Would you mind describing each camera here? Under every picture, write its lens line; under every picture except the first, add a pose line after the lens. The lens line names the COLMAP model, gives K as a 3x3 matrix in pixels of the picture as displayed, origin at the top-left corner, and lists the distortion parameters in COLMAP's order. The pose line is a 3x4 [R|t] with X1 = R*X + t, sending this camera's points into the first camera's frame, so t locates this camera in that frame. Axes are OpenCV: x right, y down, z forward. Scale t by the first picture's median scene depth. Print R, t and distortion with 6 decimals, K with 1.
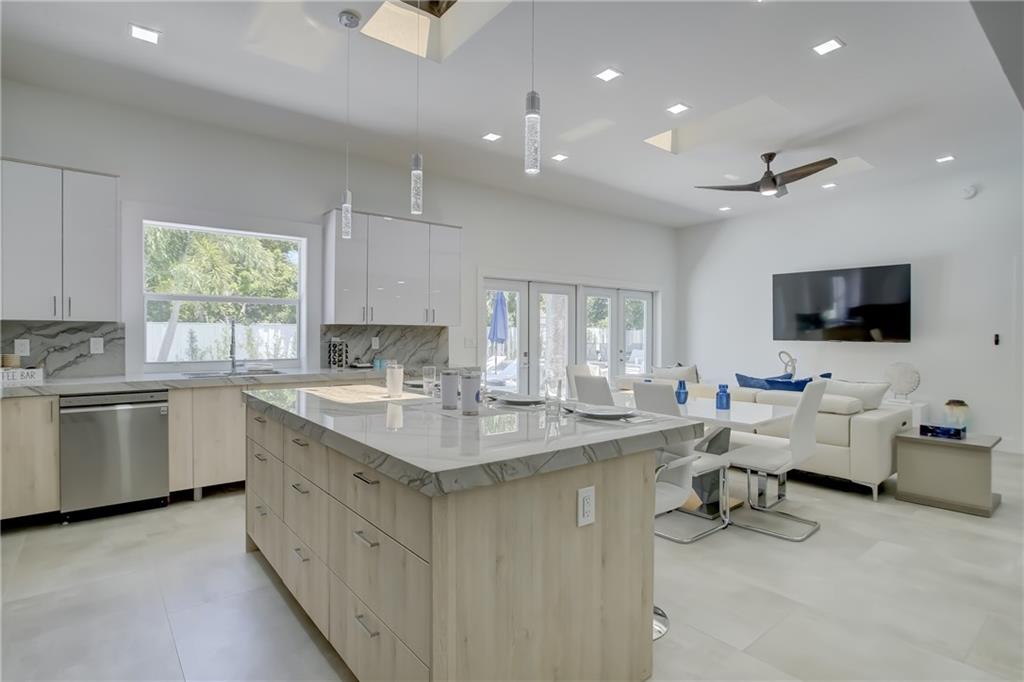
lens RADIAL K [[526.8, 0, 516.3], [0, 526.8, 335.0], [0, 0, 1]] dist [-0.026161, 0.028155]
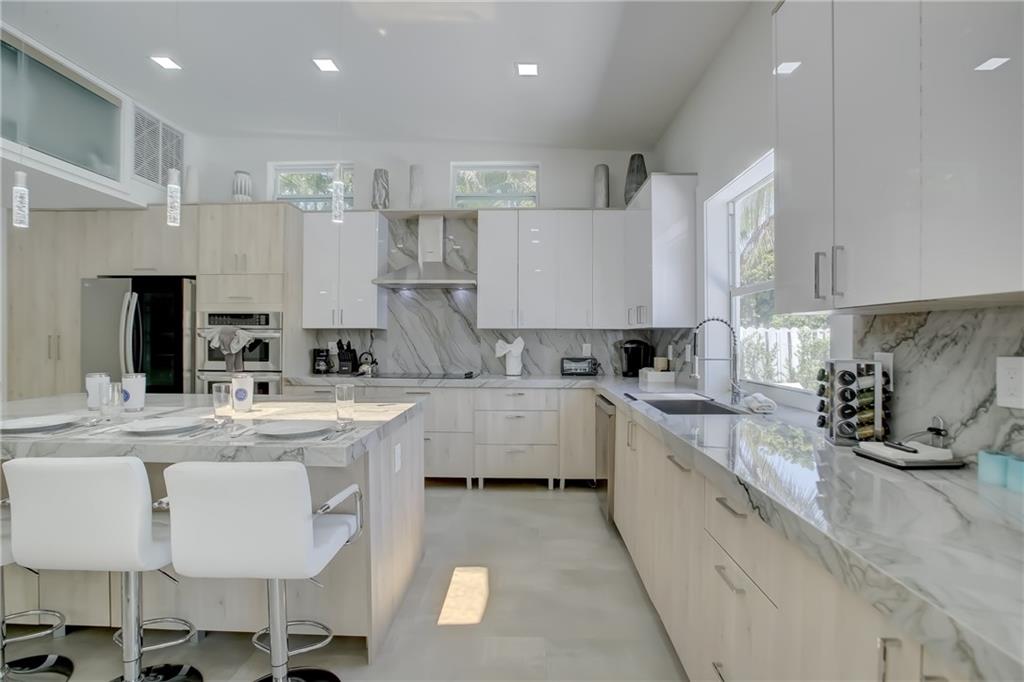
lens RADIAL K [[468.0, 0, 518.2], [0, 468.0, 341.4], [0, 0, 1]] dist [-0.046142, 0.012203]
pose [[-0.657828, 0.000633, -0.753168, 0.025356], [-0.006189, 0.999961, 0.006246, -0.003013], [0.753143, 0.008770, -0.657799, 0.973480]]
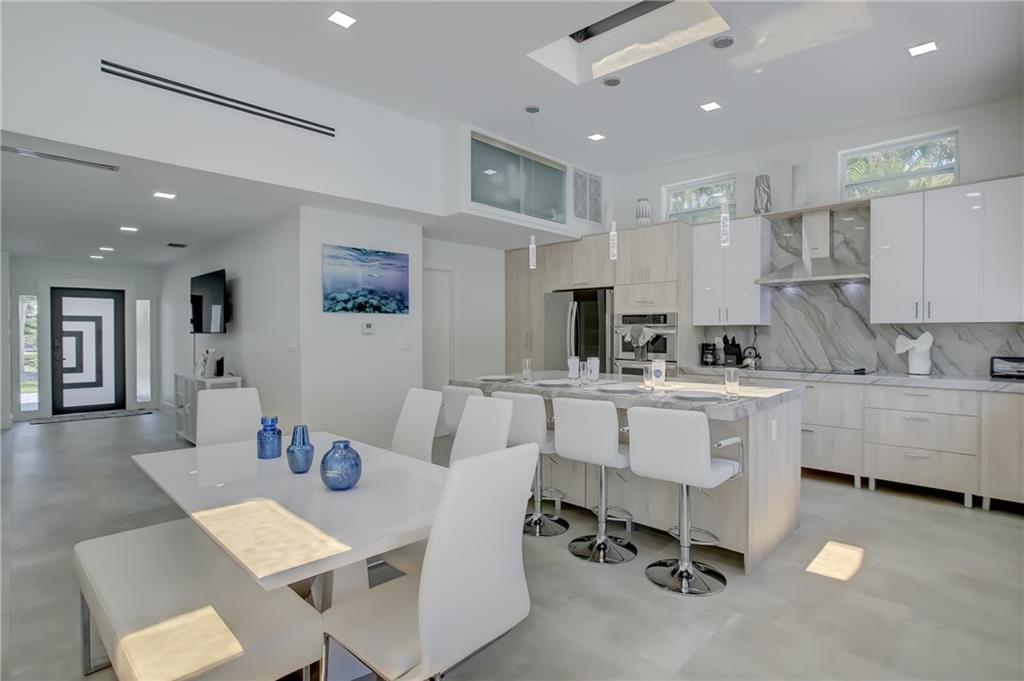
lens RADIAL K [[509.2, 0, 513.3], [0, 509.2, 337.0], [0, 0, 1]] dist [-0.051260, 0.023176]
pose [[-0.995523, -0.000003, -0.094522, 0.121418], [-0.000832, 0.999962, 0.008728, -0.003917], [0.094518, 0.008767, -0.995485, 1.142602]]
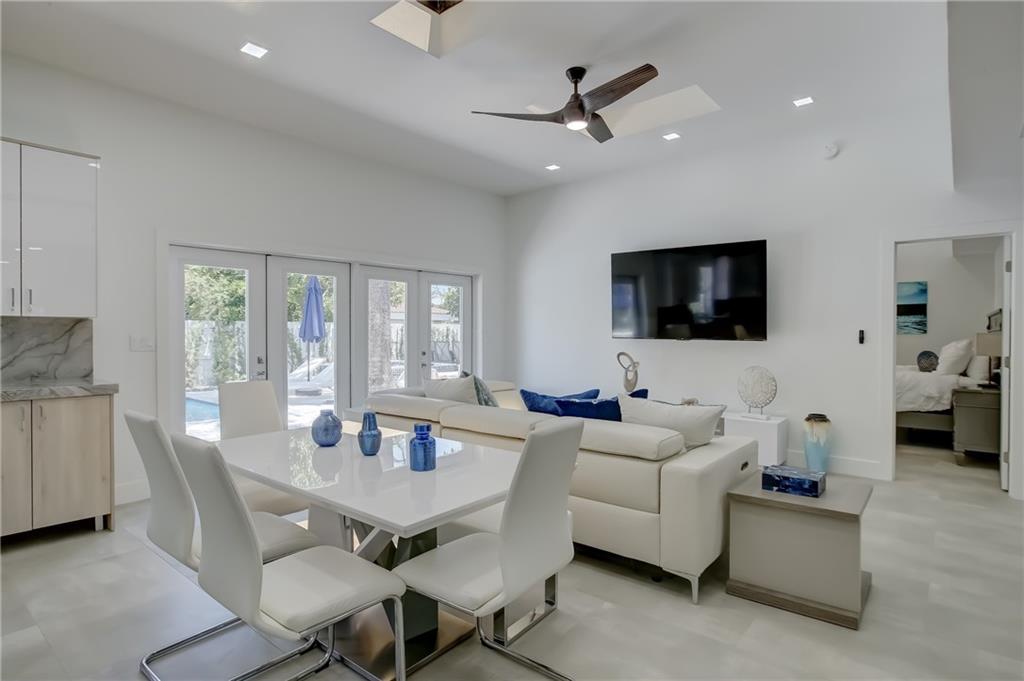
lens RADIAL K [[526.8, 0, 516.3], [0, 526.8, 334.5], [0, 0, 1]] dist [-0.026161, 0.028155]
pose [[0.986024, -0.002425, 0.166584, 0.292961], [0.001577, 0.999985, 0.005225, 0.000244], [-0.166594, -0.004890, 0.986013, 0.335357]]
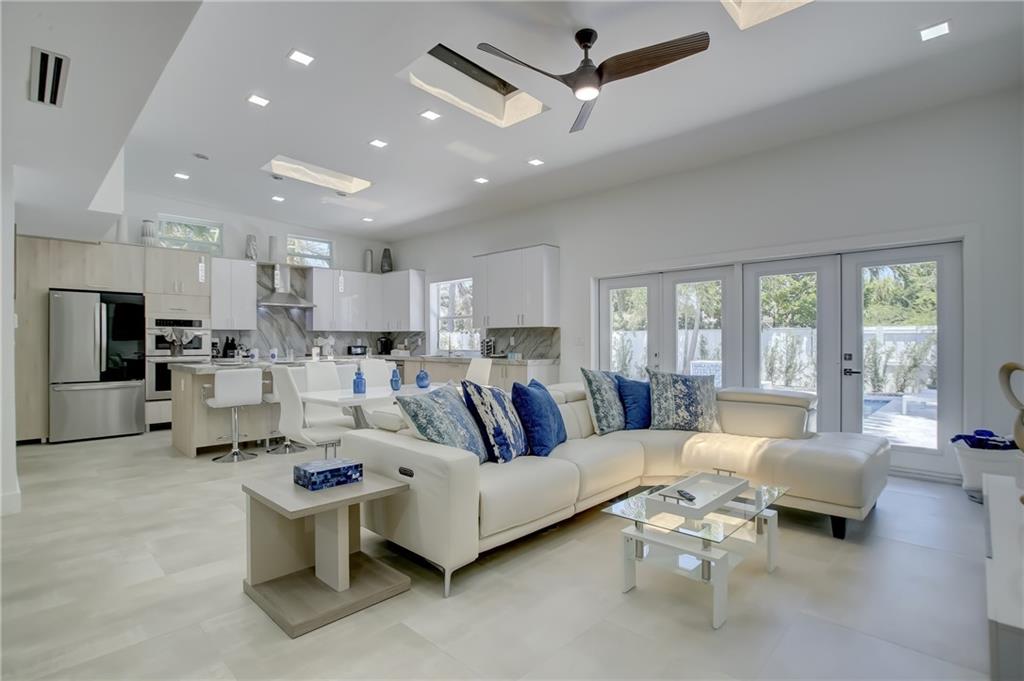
lens RADIAL K [[505.6, 0, 498.4], [0, 505.6, 338.7], [0, 0, 1]] dist [-0.002401, 0.000149]
pose [[0.083596, -0.008459, -0.996464, 1.089677], [0.001817, 0.999964, -0.008337, 0.020199], [0.996498, -0.001114, 0.083608, 0.856058]]
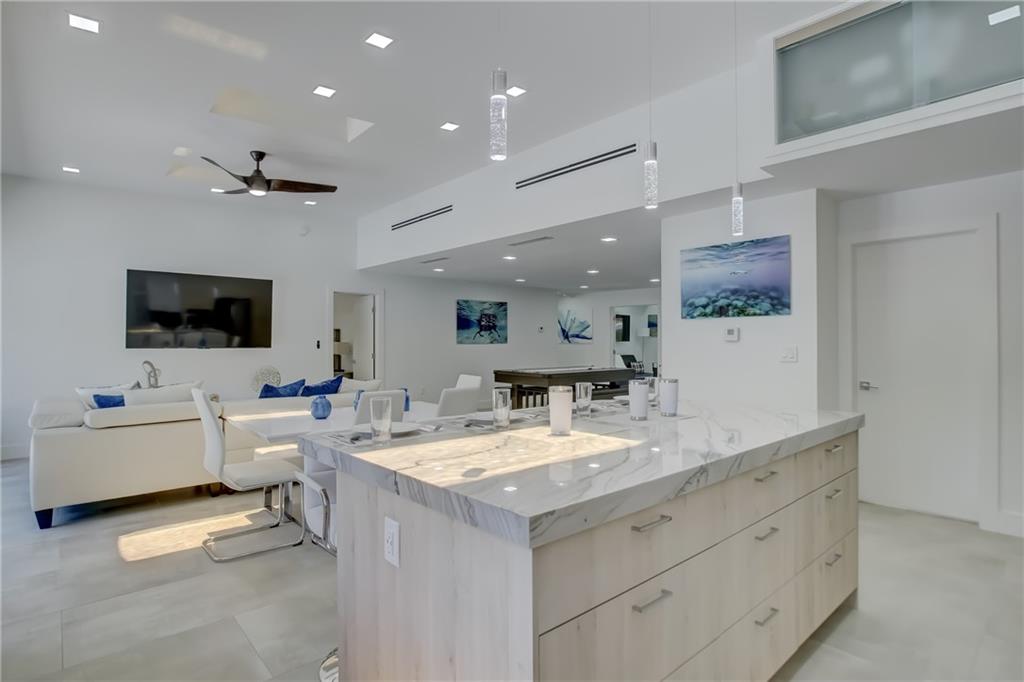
lens RADIAL K [[520.2, 0, 512.0], [0, 520.2, 341.0], [0, 0, 1]] dist [-0.019746, 0.000135]
pose [[-0.038190, -0.002398, 0.999268, -0.483824], [0.000722, 0.999997, 0.002427, -0.004126], [-0.999270, 0.000814, -0.038189, 0.583973]]
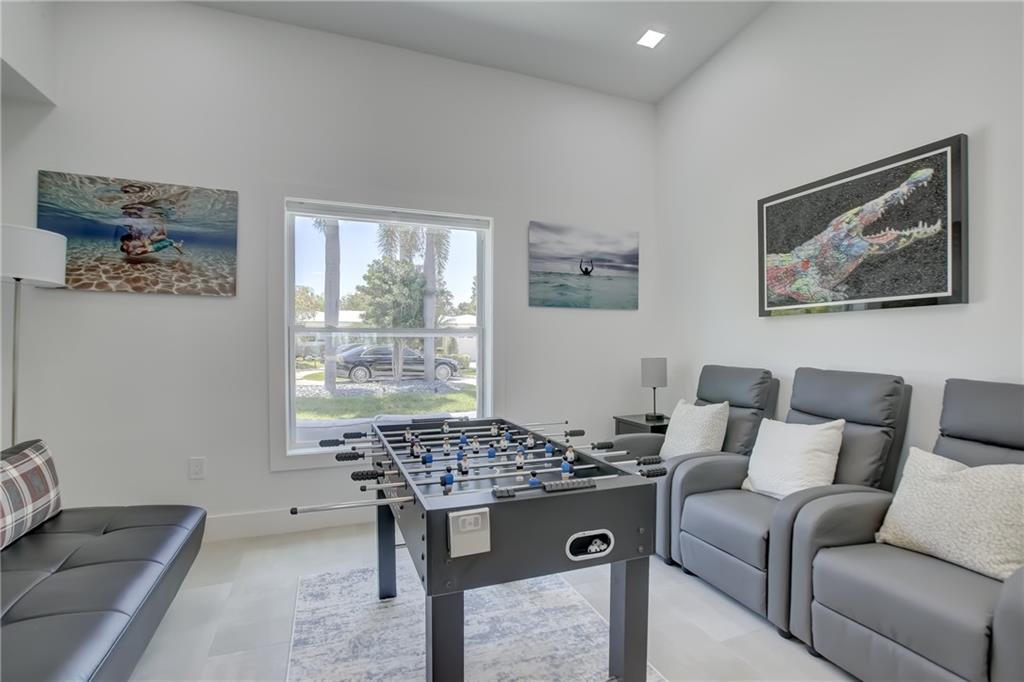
lens RADIAL K [[499.5, 0, 514.5], [0, 499.5, 347.7], [0, 0, 1]] dist [-0.050847, 0.026458]
pose [[-0.950333, -0.009281, 0.311096, 1.684372], [-0.005902, 0.999913, 0.011799, 0.029867], [-0.311178, 0.009377, -0.950305, 0.056958]]
